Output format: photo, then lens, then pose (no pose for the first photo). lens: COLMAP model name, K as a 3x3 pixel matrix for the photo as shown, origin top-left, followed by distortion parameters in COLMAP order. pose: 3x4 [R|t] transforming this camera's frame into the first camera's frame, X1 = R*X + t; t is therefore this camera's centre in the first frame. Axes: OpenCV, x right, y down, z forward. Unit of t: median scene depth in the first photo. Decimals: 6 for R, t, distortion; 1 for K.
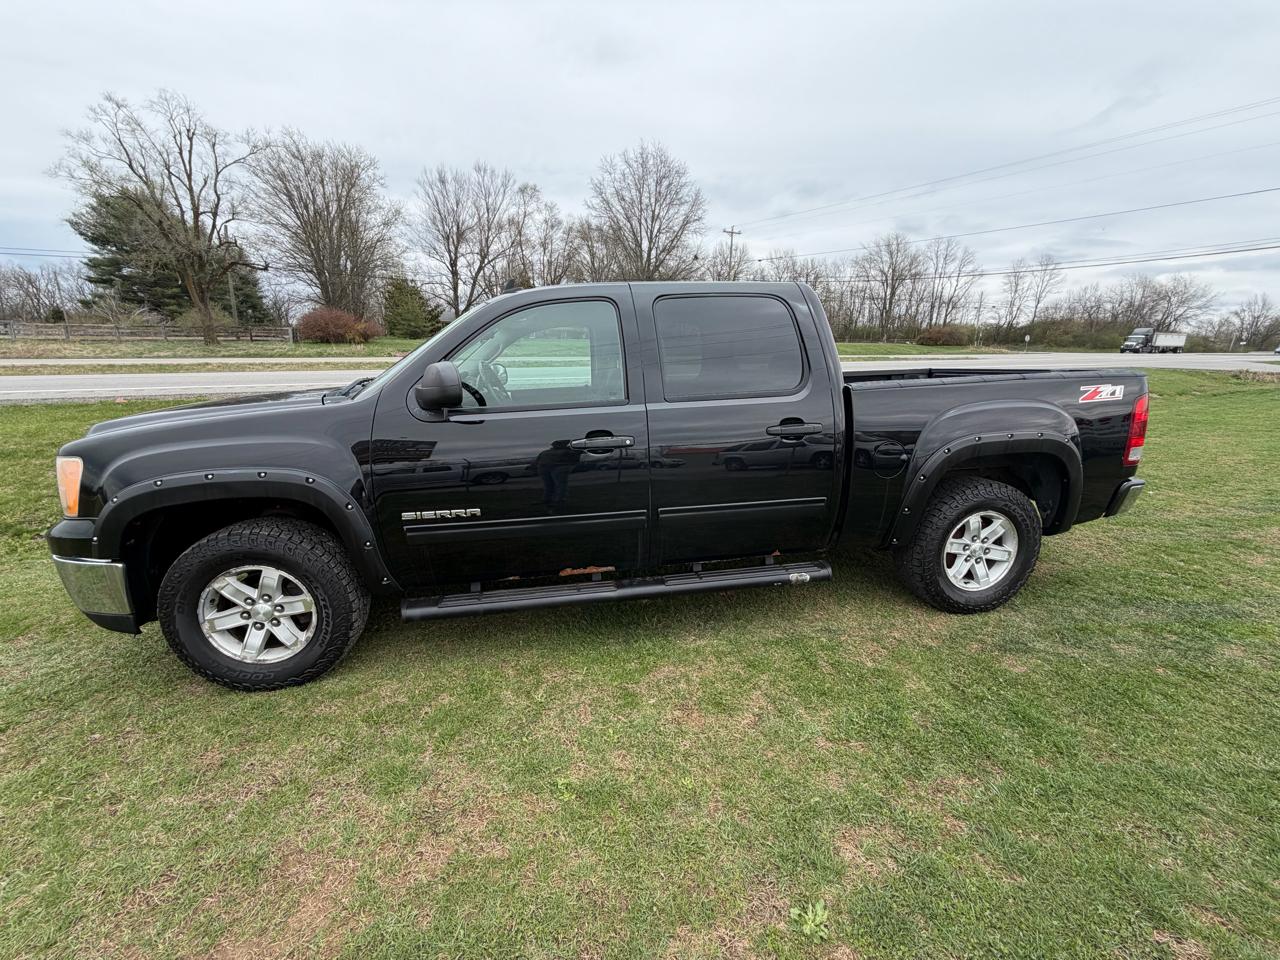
lens RADIAL K [[508.0, 0, 635.9], [0, 508.0, 478.3], [0, 0, 1]] dist [0.000480, -0.000234]
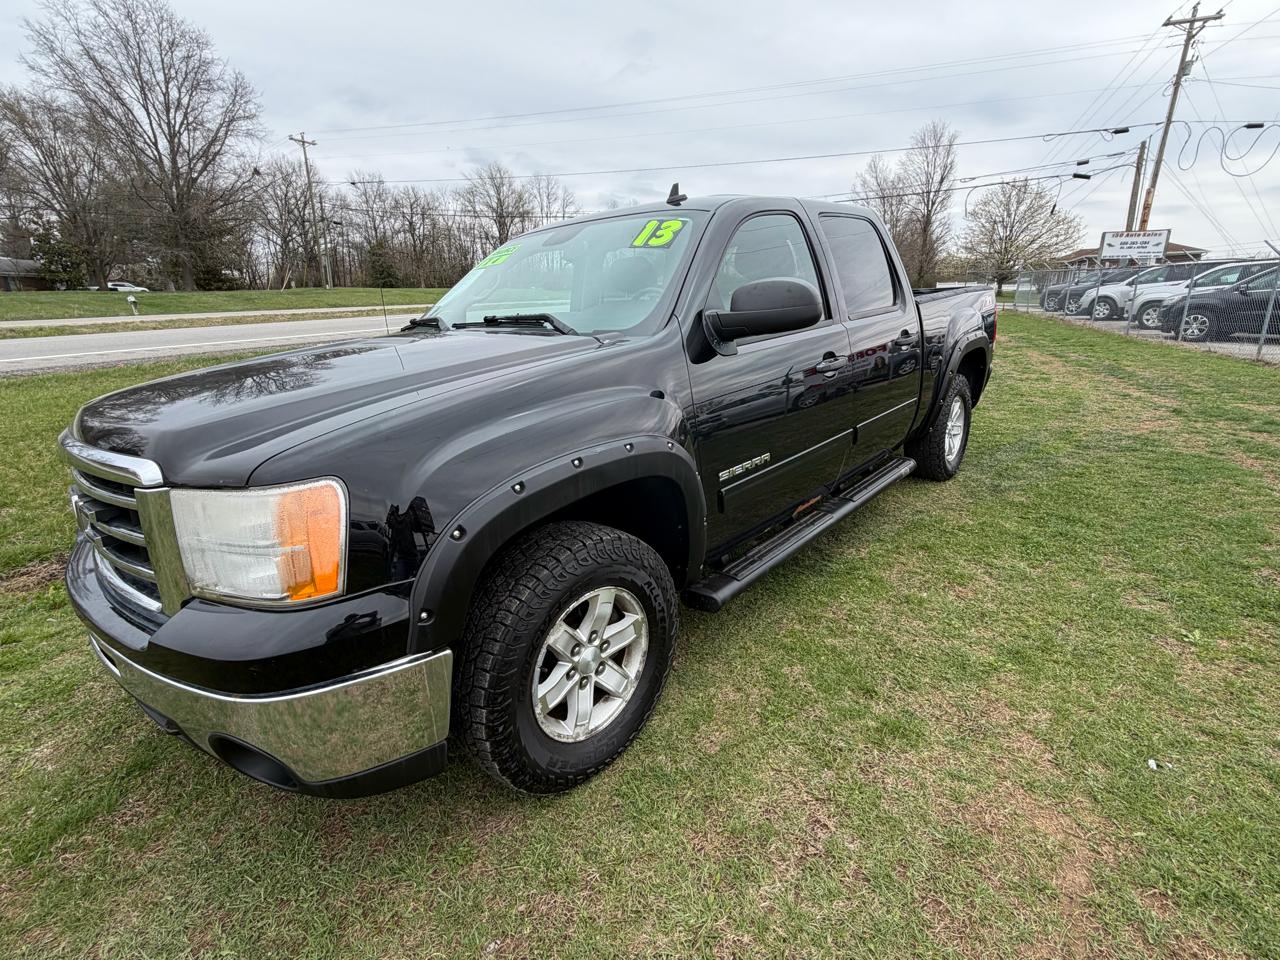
lens RADIAL K [[600.5, 0, 637.8], [0, 600.5, 477.9], [0, 0, 1]] dist [0.000041, 0.000050]
pose [[0.785426, -0.205310, 0.583912, -0.857338], [0.180396, 0.978359, 0.101349, -0.033012], [-0.592084, 0.025734, 0.805466, 0.242992]]
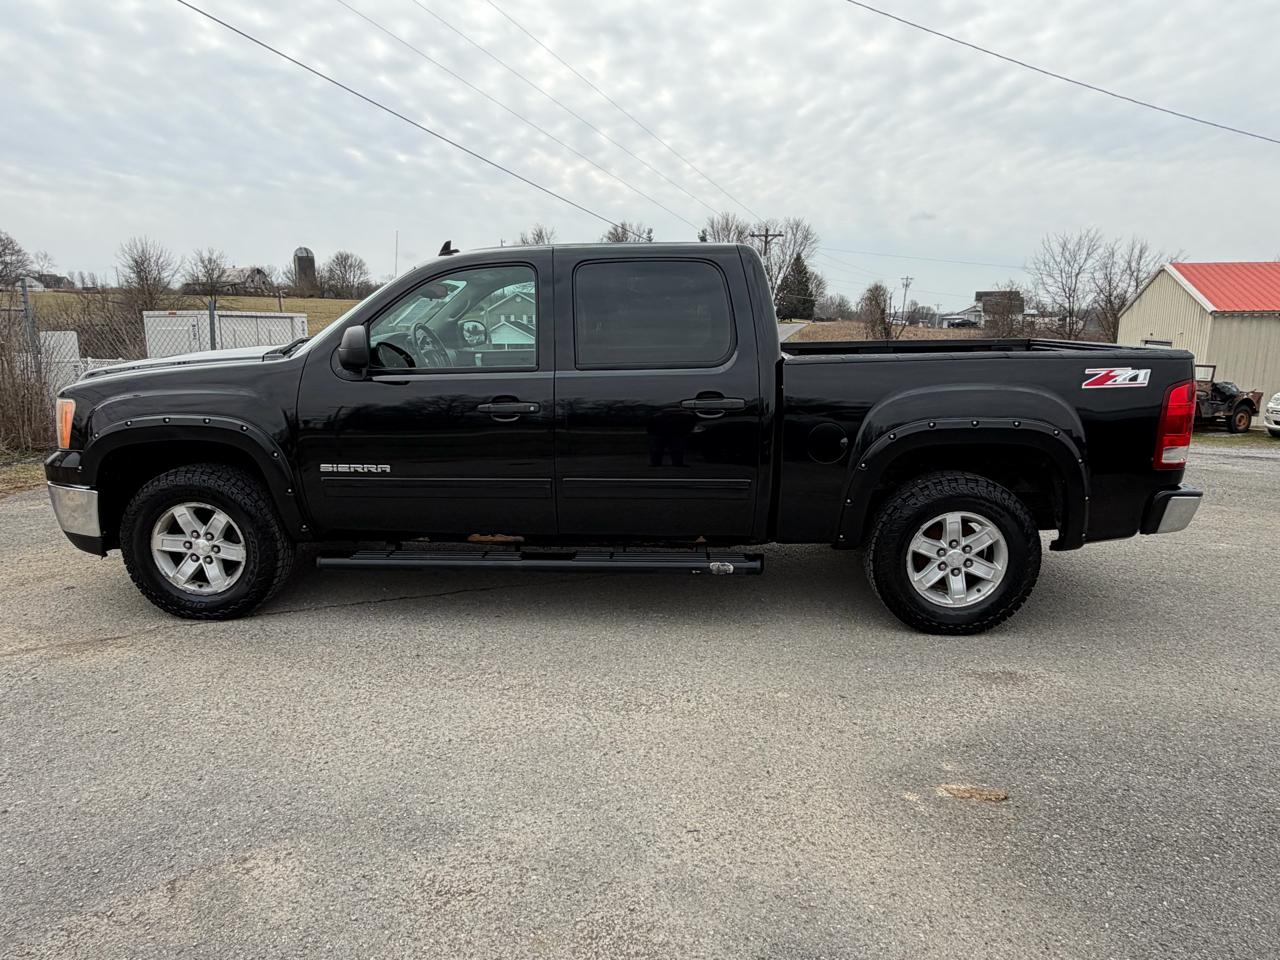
lens RADIAL K [[821.7, 0, 637.4], [0, 821.7, 490.5], [0, 0, 1]] dist [0.004064, -0.000483]
pose [[0.977596, 0.063869, -0.200565, 0.419316], [-0.064895, 0.997891, 0.001461, 0.059316], [0.200236, 0.011587, 0.979679, -0.435782]]
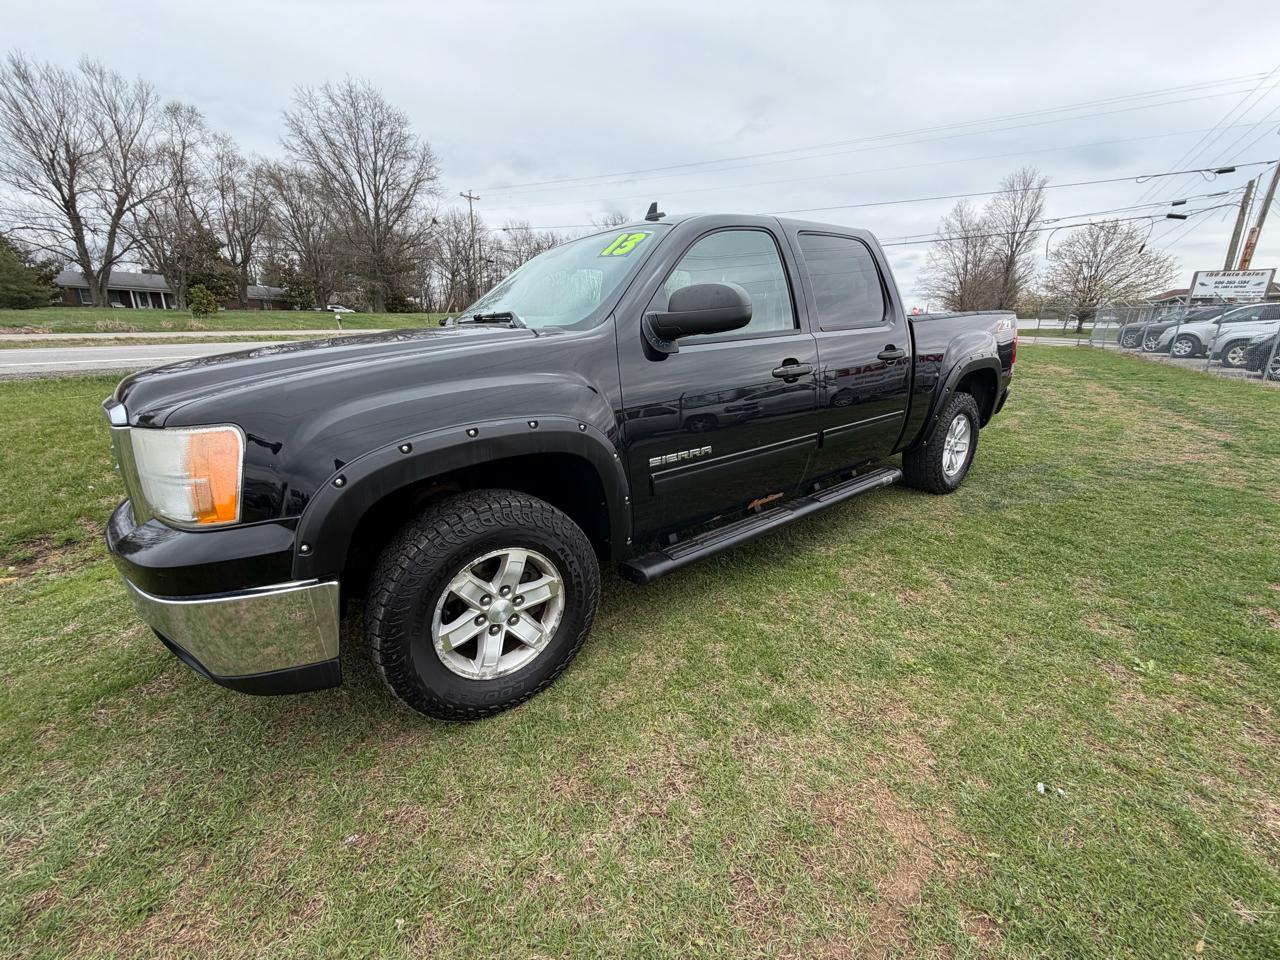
lens RADIAL K [[508.0, 0, 635.9], [0, 508.0, 478.3], [0, 0, 1]] dist [0.000480, -0.000234]
pose [[0.884715, -0.142822, 0.443712, -0.675009], [0.121858, 0.989666, 0.075580, 0.024695], [-0.449922, -0.012797, 0.892976, 0.172191]]
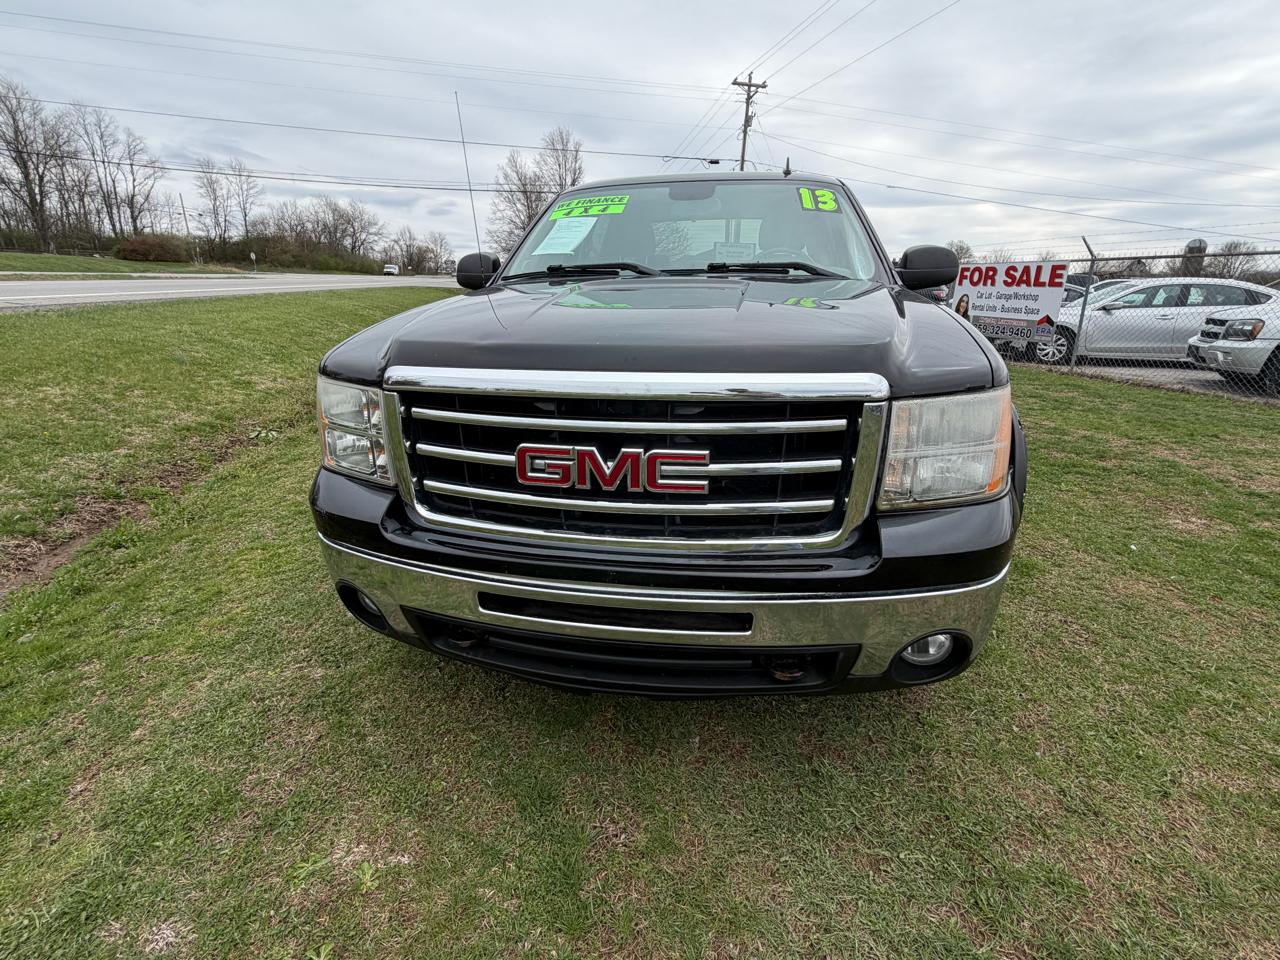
lens RADIAL K [[600.5, 0, 637.8], [0, 600.5, 477.9], [0, 0, 1]] dist [0.000041, 0.000050]
pose [[0.340328, -0.289775, 0.894543, -1.340503], [0.211863, 0.950500, 0.227298, -0.127672], [-0.916128, 0.112164, 0.384874, 0.806884]]
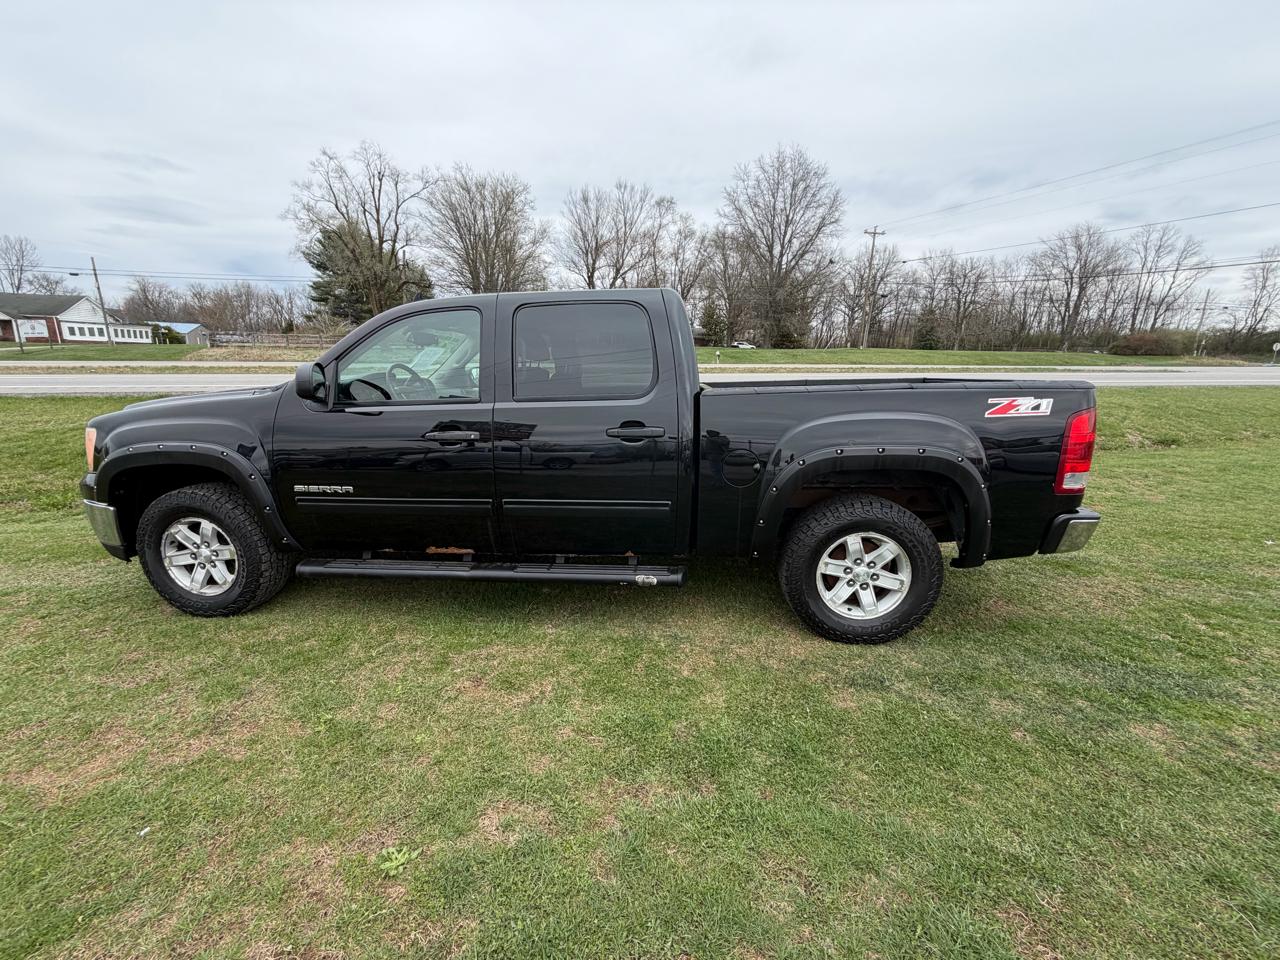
lens RADIAL K [[508.0, 0, 635.9], [0, 508.0, 478.3], [0, 0, 1]] dist [0.000480, -0.000234]
pose [[0.967359, 0.064674, -0.245017, 0.486571], [-0.068287, 0.997646, -0.006270, 0.001919], [0.244035, 0.022797, 0.969499, 0.011700]]
